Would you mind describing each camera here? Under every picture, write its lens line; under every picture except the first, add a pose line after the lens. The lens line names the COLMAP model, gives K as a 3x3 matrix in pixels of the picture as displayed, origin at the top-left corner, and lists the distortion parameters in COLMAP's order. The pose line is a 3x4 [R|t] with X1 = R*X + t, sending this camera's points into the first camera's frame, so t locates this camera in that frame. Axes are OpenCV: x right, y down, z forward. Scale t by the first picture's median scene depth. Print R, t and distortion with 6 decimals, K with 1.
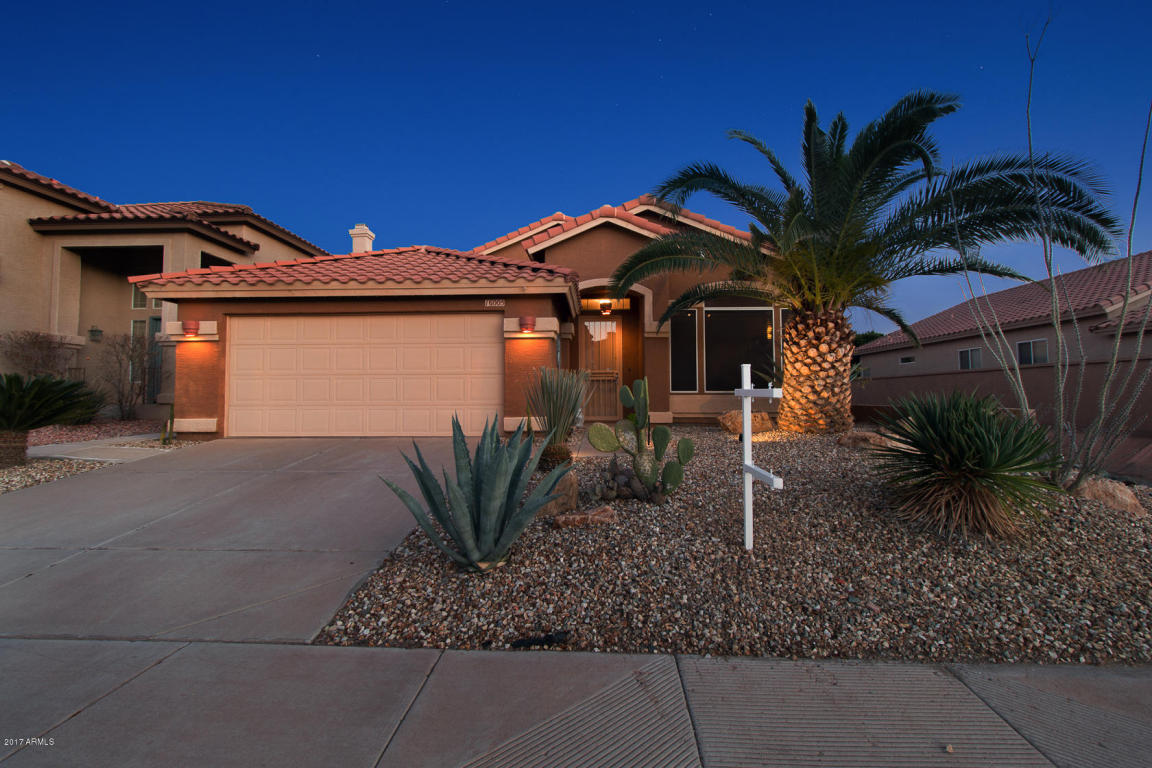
lens RADIAL K [[545.8, 0, 576.0], [0, 545.8, 384.0], [0, 0, 1]] dist [0.000505, 0.000049]
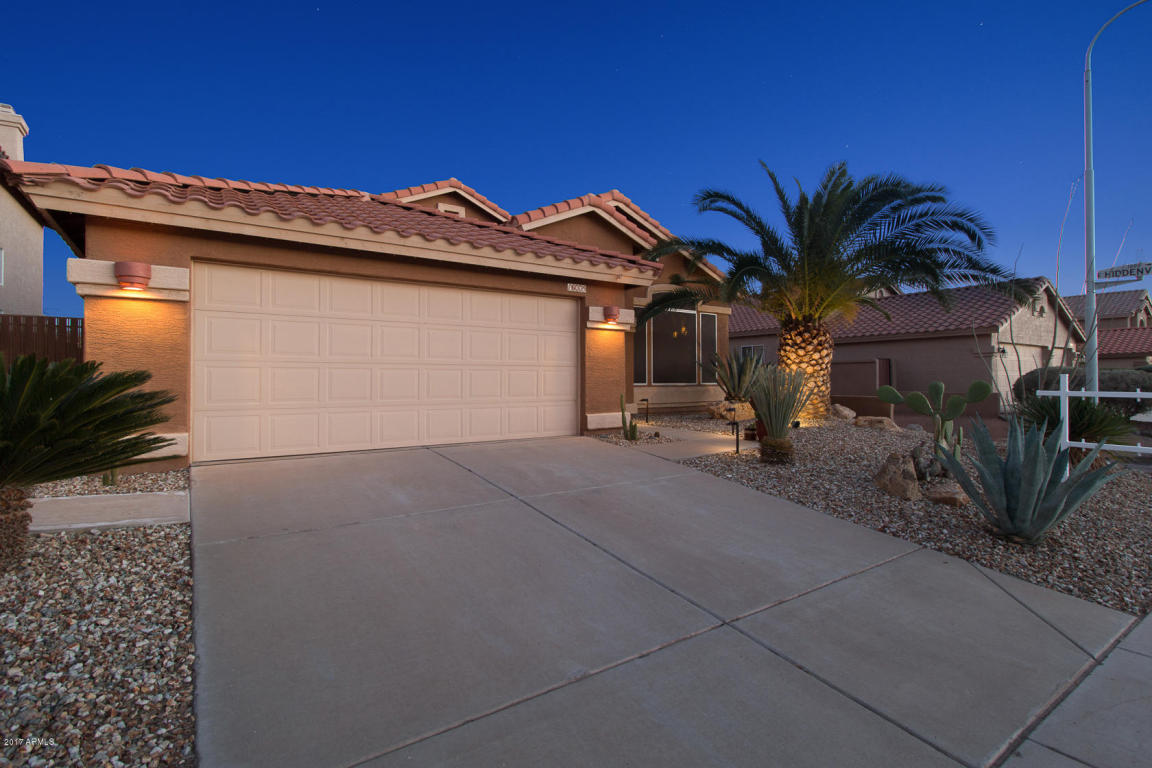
lens RADIAL K [[544.3, 0, 622.6], [0, 544.3, 384.1], [0, 0, 1]] dist [0.001017, 0.000357]
pose [[0.788031, -0.000307, 0.615636, -0.650328], [-0.014521, 0.999712, 0.019086, -0.008237], [-0.615465, -0.023980, 0.787800, 0.246082]]
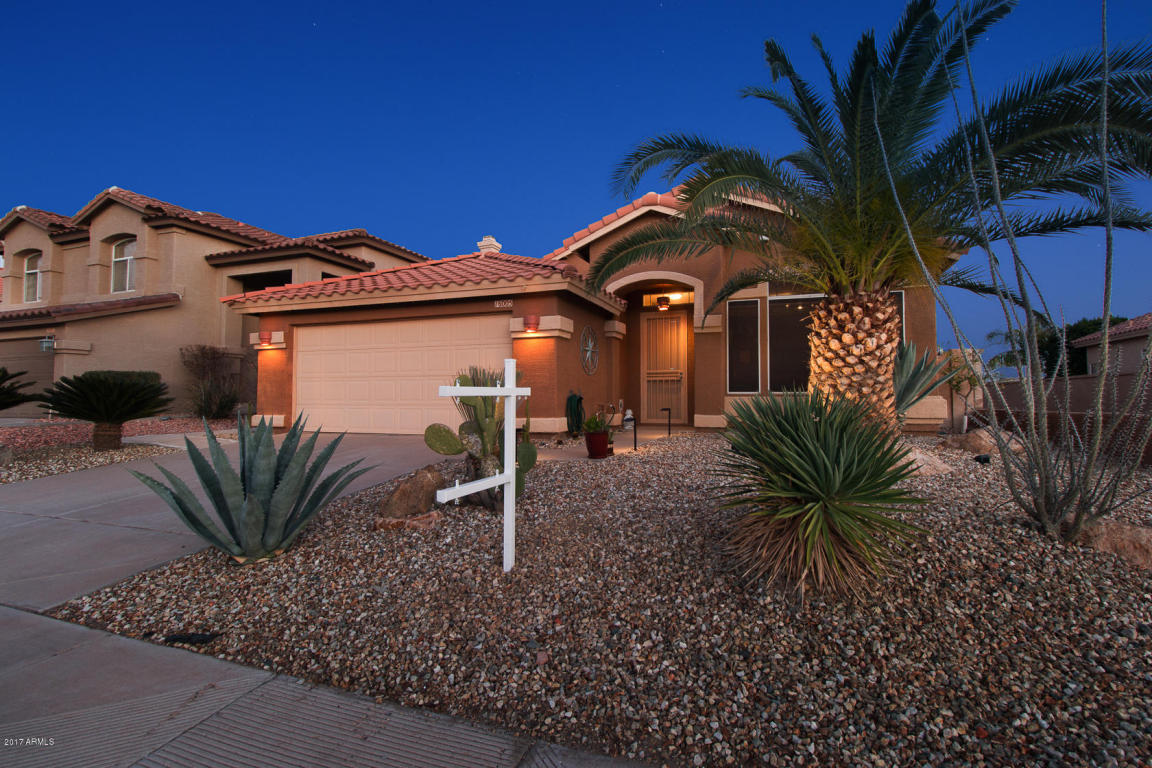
lens RADIAL K [[550.4, 0, 572.8], [0, 550.4, 387.1], [0, 0, 1]] dist [0.000987, 0.000473]
pose [[0.949241, -0.002584, -0.314539, 0.291973], [0.003196, 0.999994, 0.001430, 0.003555], [0.314534, -0.002363, 0.949243, 0.084542]]
